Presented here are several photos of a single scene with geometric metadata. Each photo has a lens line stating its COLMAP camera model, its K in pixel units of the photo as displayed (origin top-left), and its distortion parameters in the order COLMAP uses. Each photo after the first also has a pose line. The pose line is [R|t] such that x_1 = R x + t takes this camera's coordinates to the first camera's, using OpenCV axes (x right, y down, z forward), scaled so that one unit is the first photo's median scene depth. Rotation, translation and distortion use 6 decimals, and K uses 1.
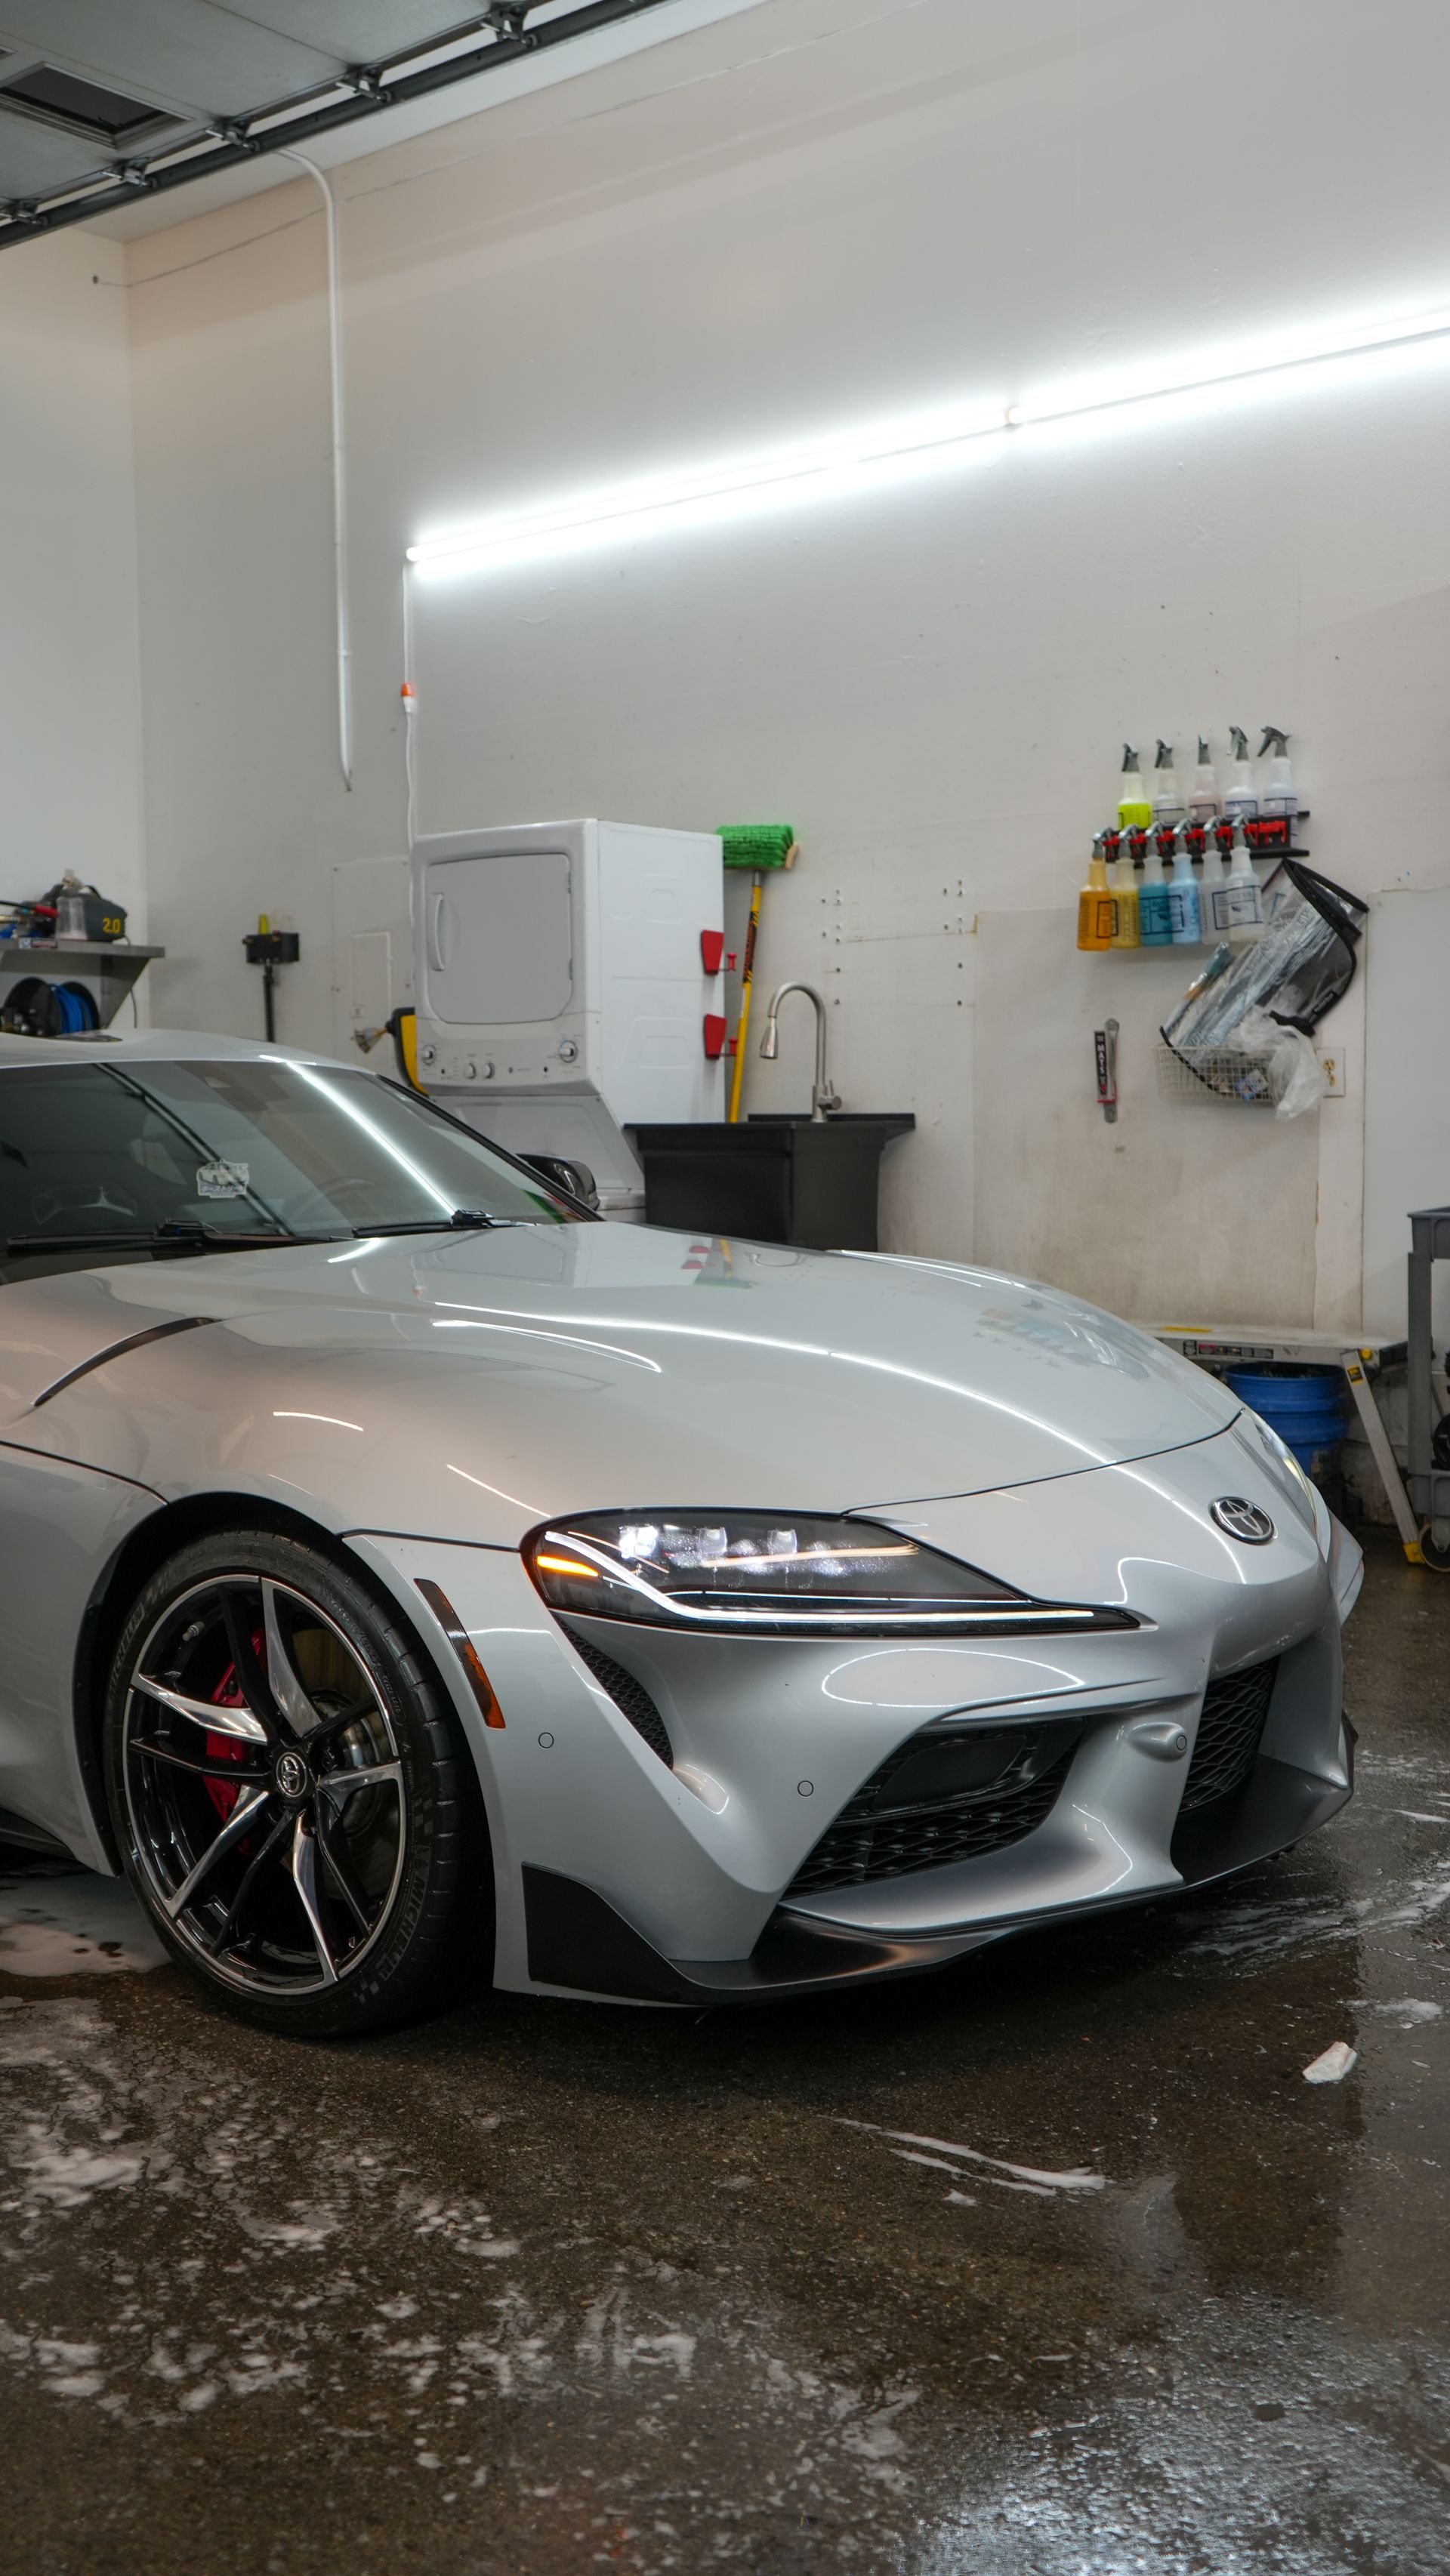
lens RADIAL K [[2383.6, 0, 725.0], [0, 2383.6, 1288.0], [0, 0, 1]] dist [-0.012737, 0.005884]
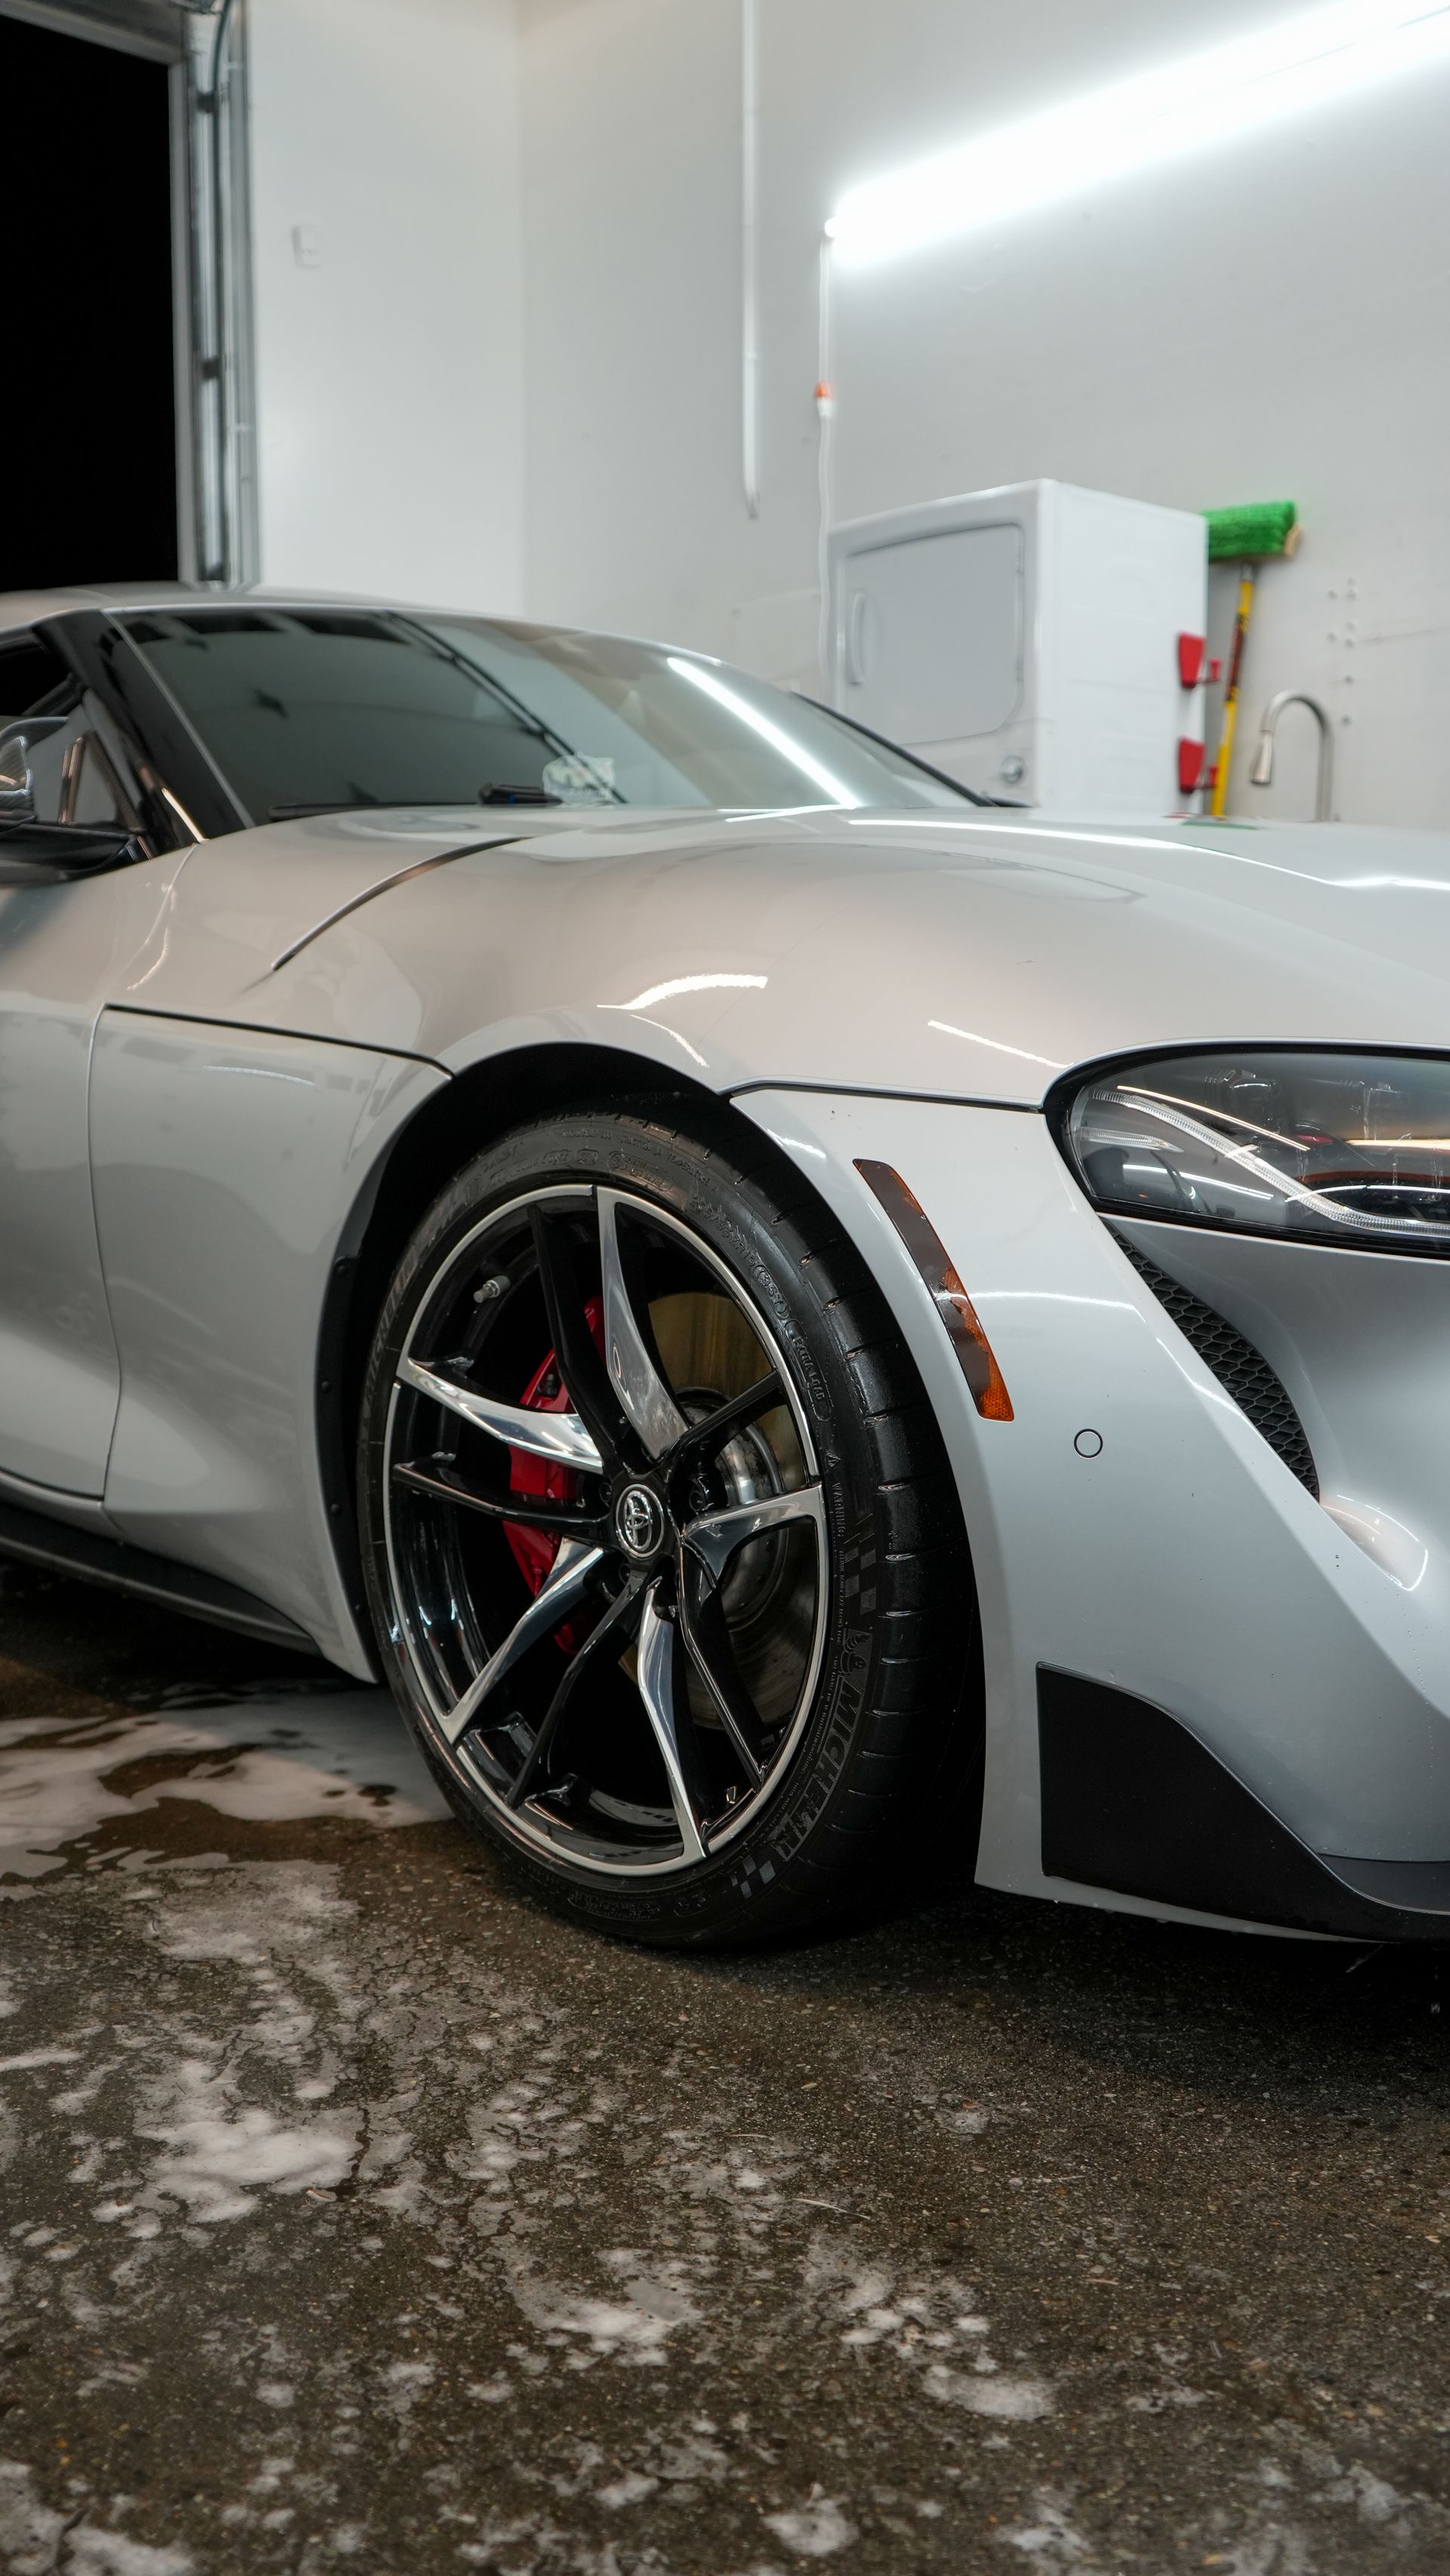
lens RADIAL K [[2383.6, 0, 725.0], [0, 2383.6, 1288.0], [0, 0, 1]] dist [-0.012737, 0.005884]
pose [[0.986662, 0.026855, -0.160552, -0.069814], [-0.021891, 0.999229, 0.032604, 0.136739], [0.161304, -0.028654, 0.986489, 0.440225]]
